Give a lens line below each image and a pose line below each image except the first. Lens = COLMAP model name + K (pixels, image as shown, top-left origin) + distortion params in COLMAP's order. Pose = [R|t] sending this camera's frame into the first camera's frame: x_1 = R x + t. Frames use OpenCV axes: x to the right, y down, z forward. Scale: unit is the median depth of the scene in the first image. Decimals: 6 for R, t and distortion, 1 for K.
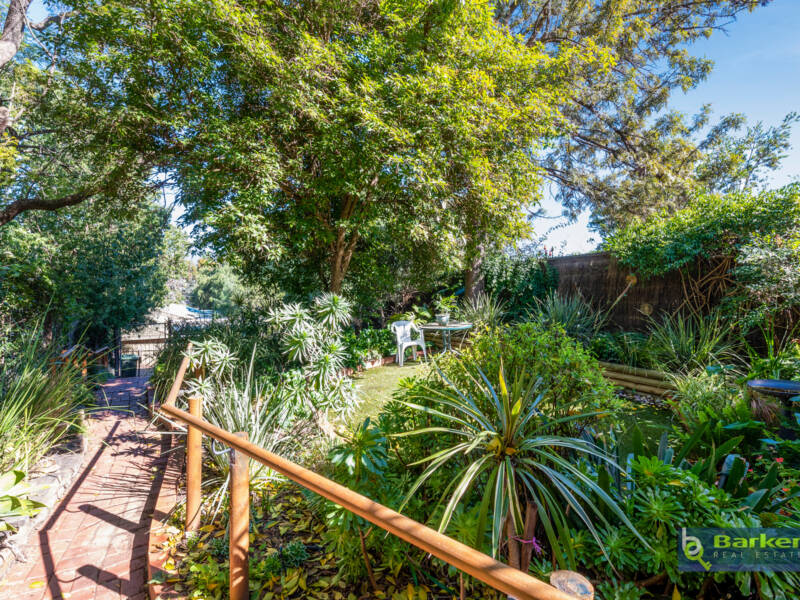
lens RADIAL K [[392.6, 0, 396.3], [0, 392.6, 297.8], [0, 0, 1]] dist [-0.001446, 0.001136]
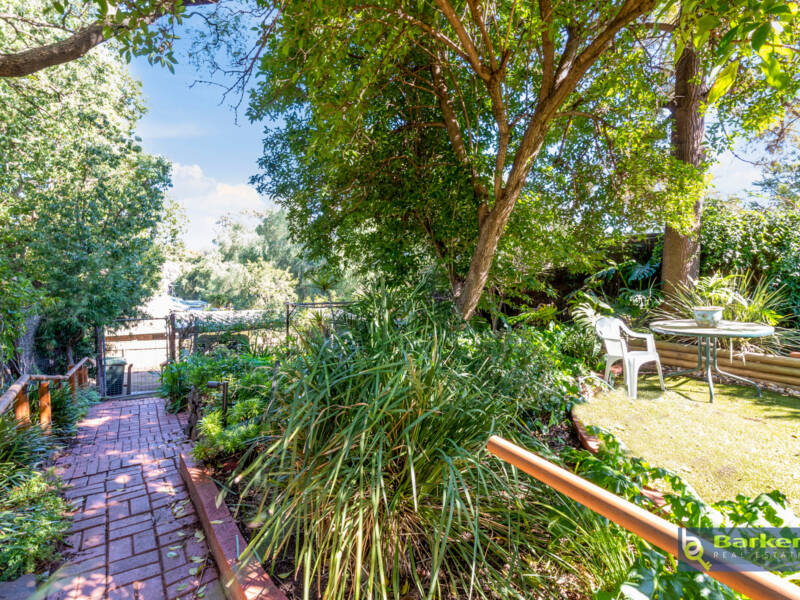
lens RADIAL K [[392.6, 0, 397.8], [0, 392.6, 300.1], [0, 0, 1]] dist [-0.001446, 0.001136]
pose [[0.999078, -0.001165, 0.042910, -0.256817], [-0.000128, 0.999546, 0.030125, 0.012211], [-0.042925, -0.030103, 0.998625, 0.342229]]
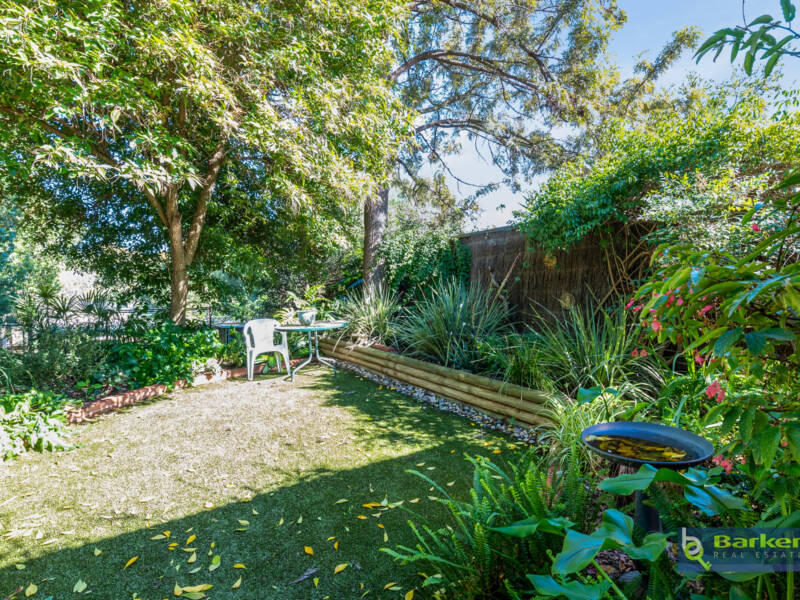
lens RADIAL K [[431.3, 0, 403.1], [0, 431.3, 299.3], [0, 0, 1]] dist [0.012444, -0.001231]
pose [[0.999676, -0.004296, 0.025093, 0.207349], [0.004042, 0.999940, 0.010134, 0.011266], [-0.025135, -0.010029, 0.999634, 0.140724]]
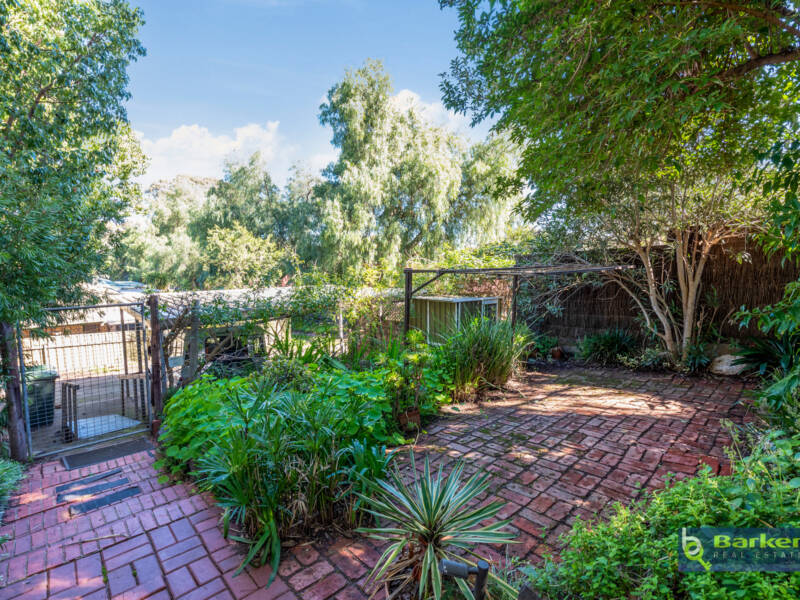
lens RADIAL K [[392.6, 0, 402.9], [0, 392.6, 301.9], [0, 0, 1]] dist [-0.001446, 0.001136]
pose [[0.981034, -0.026484, 0.192019, -0.545592], [0.009154, 0.995847, 0.090582, 0.039343], [-0.193620, -0.087107, 0.977202, 0.744388]]
